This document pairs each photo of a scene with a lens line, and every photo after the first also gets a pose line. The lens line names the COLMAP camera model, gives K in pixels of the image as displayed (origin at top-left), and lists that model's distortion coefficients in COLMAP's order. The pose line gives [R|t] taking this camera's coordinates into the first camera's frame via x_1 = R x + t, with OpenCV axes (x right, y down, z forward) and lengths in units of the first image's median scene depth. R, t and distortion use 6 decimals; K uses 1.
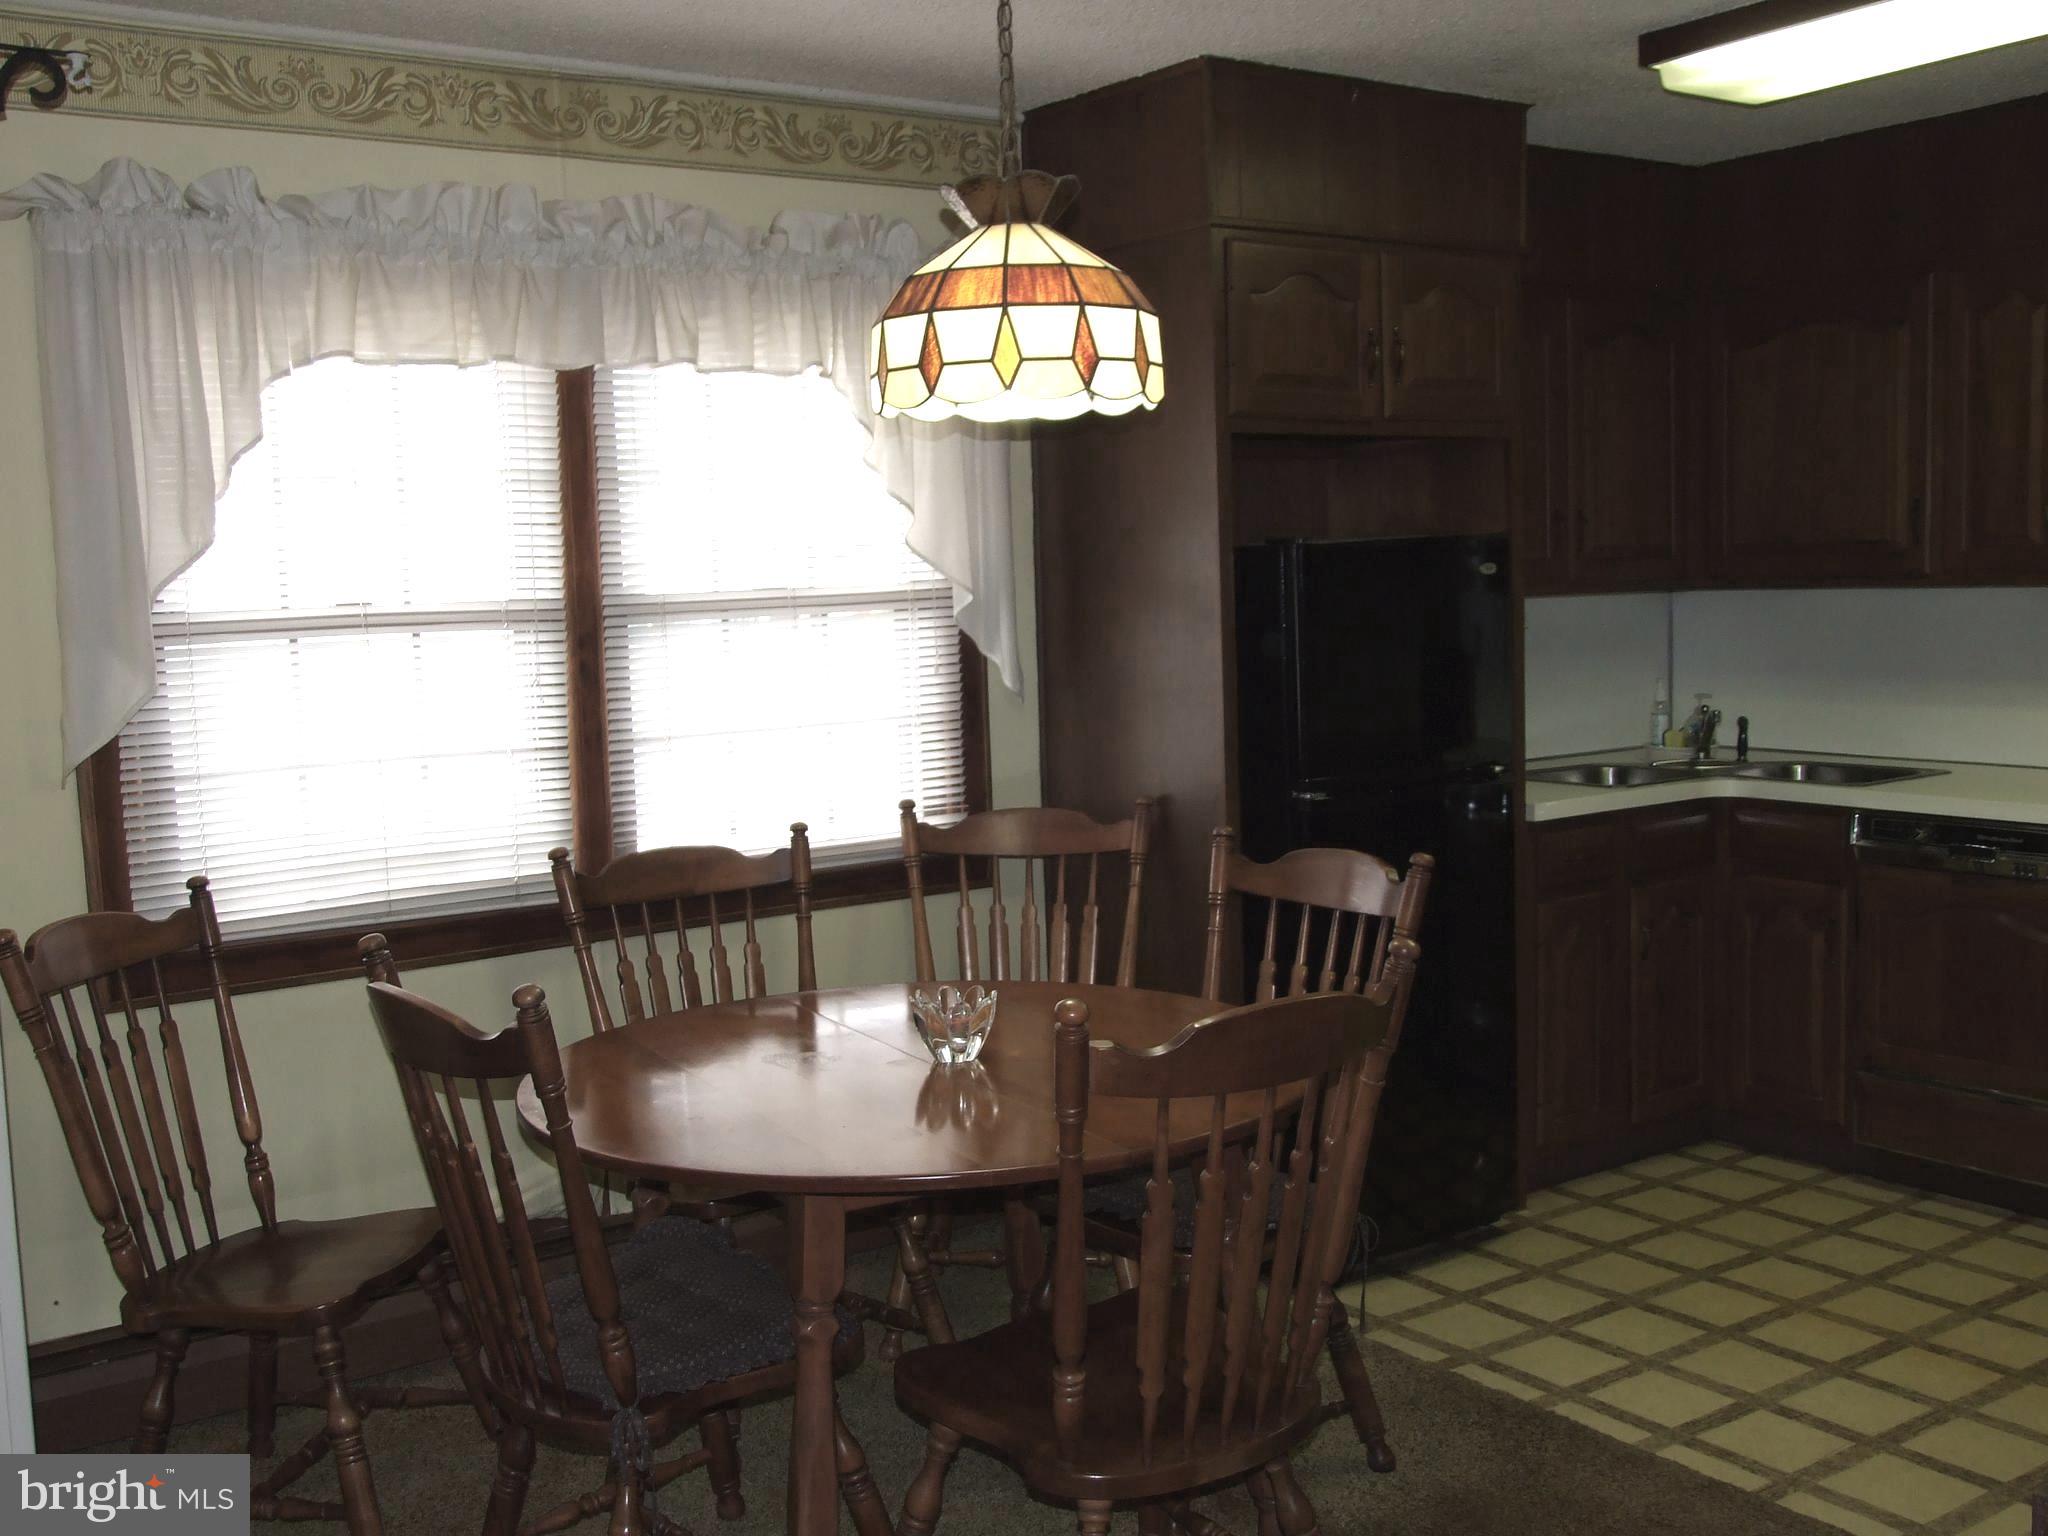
lens RADIAL K [[2078.0, 0, 956.5], [0, 2078.0, 769.4], [0, 0, 1]] dist [-0.005747, -0.022988]
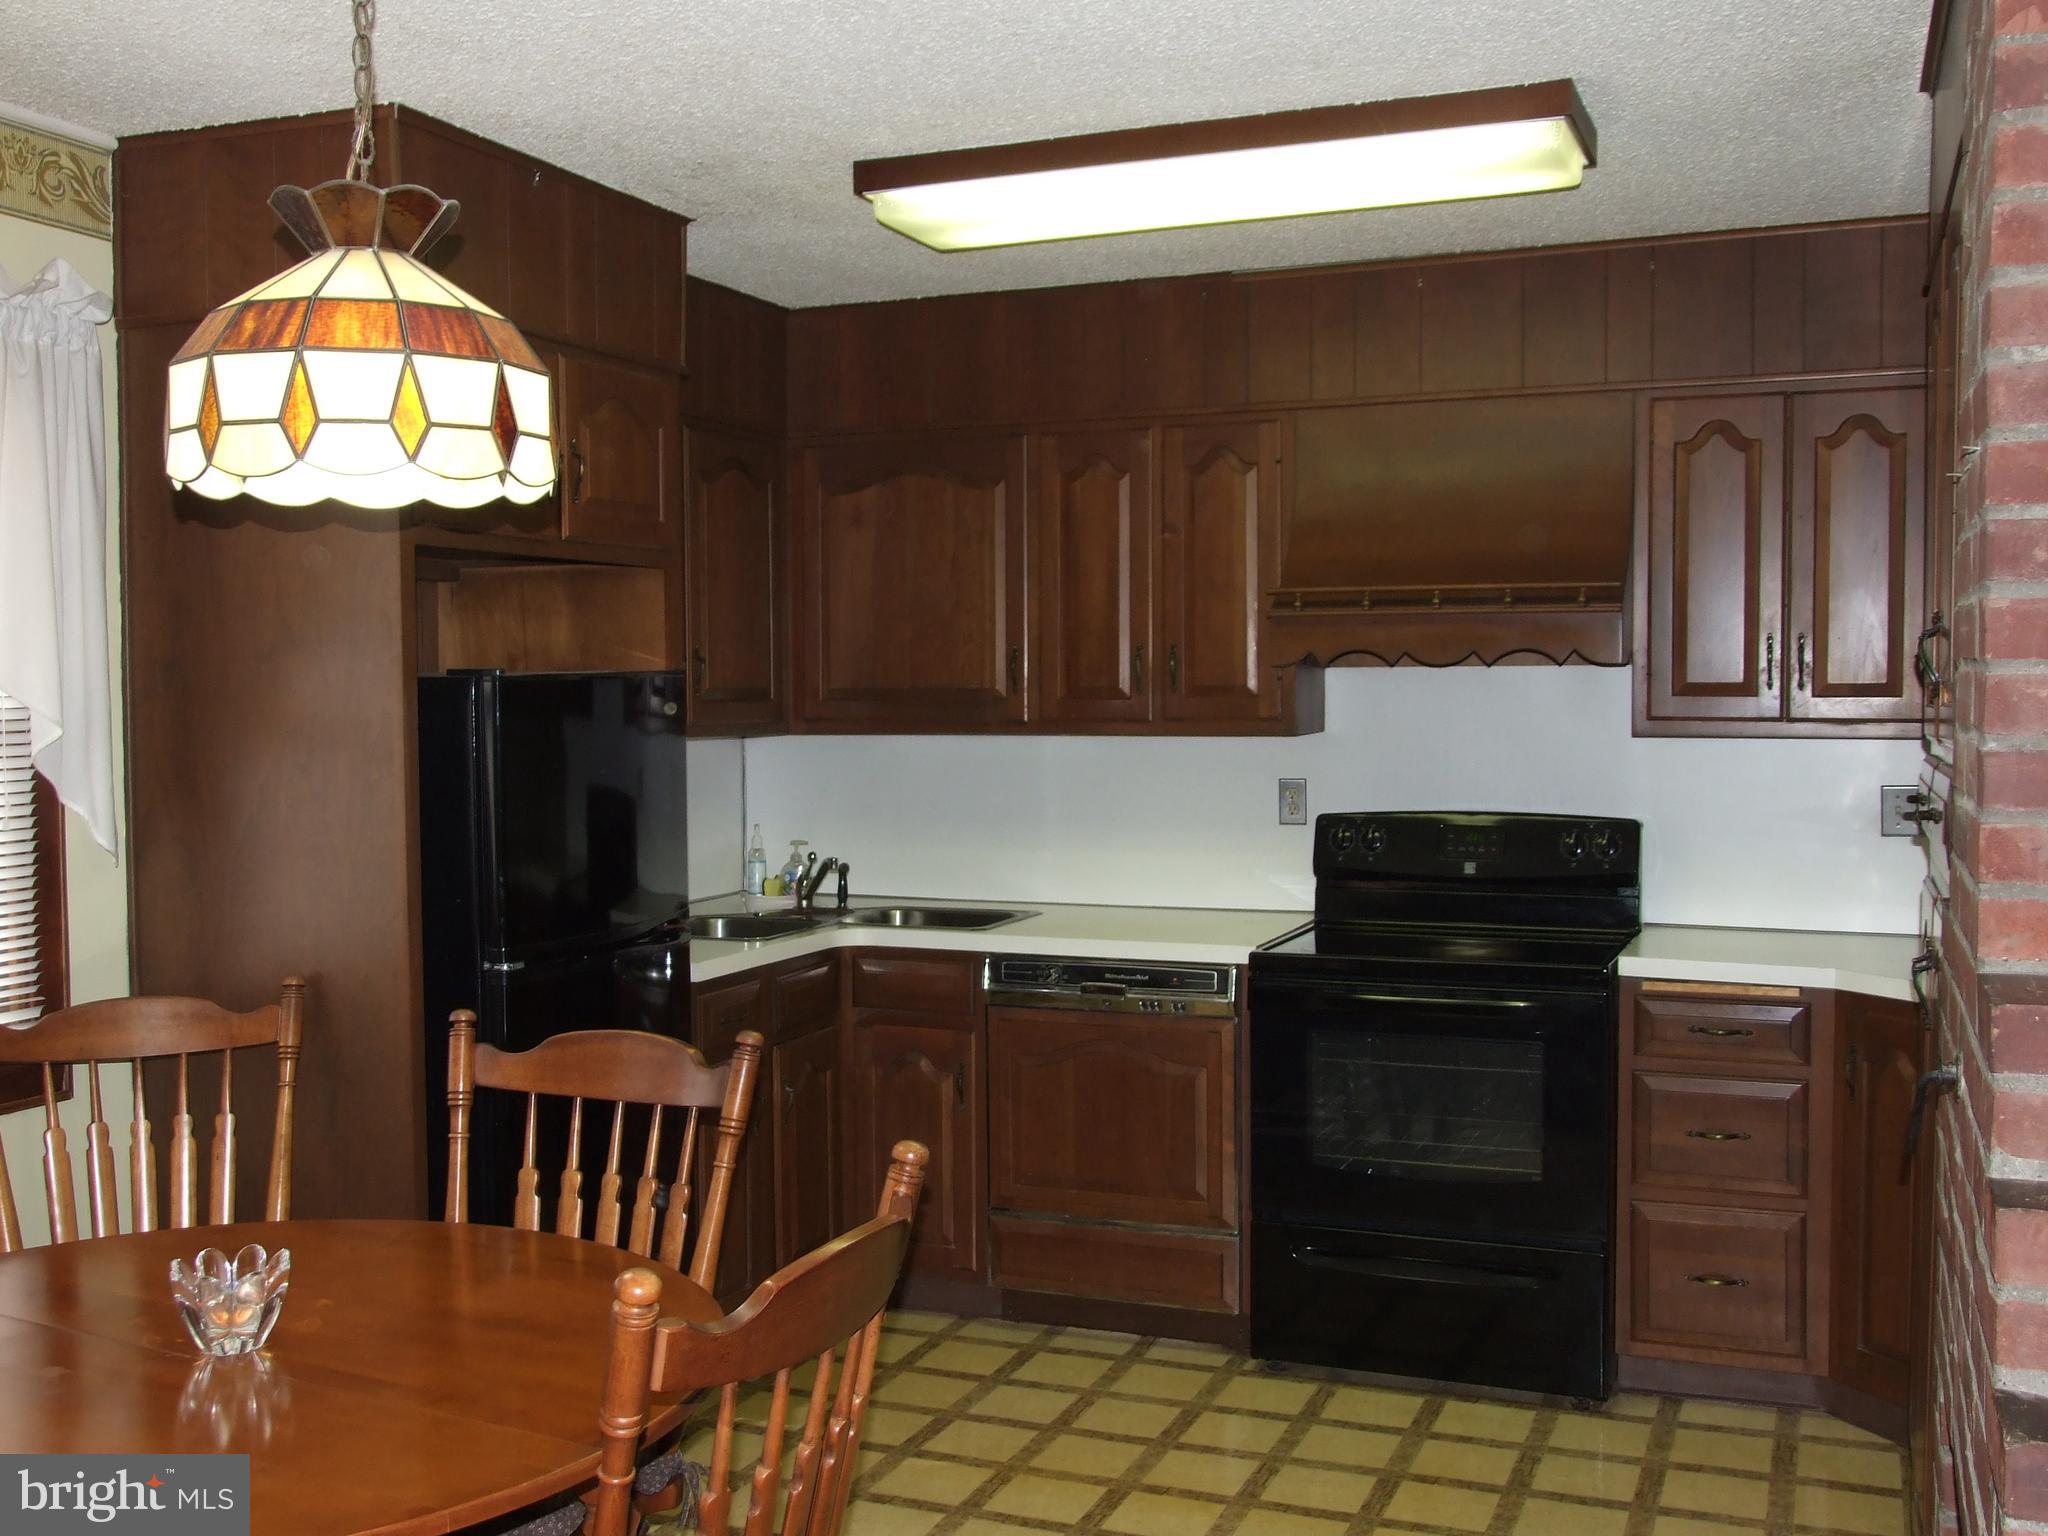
lens RADIAL K [[2097.3, 0, 1024.0], [0, 2097.3, 768.0], [0, 0, 1]] dist [-0.024934, 0.021869]
pose [[0.832079, 0.005757, 0.554627, -0.131796], [0.032668, 0.997702, -0.059366, -0.010820], [-0.553694, 0.067516, 0.829978, 0.151513]]
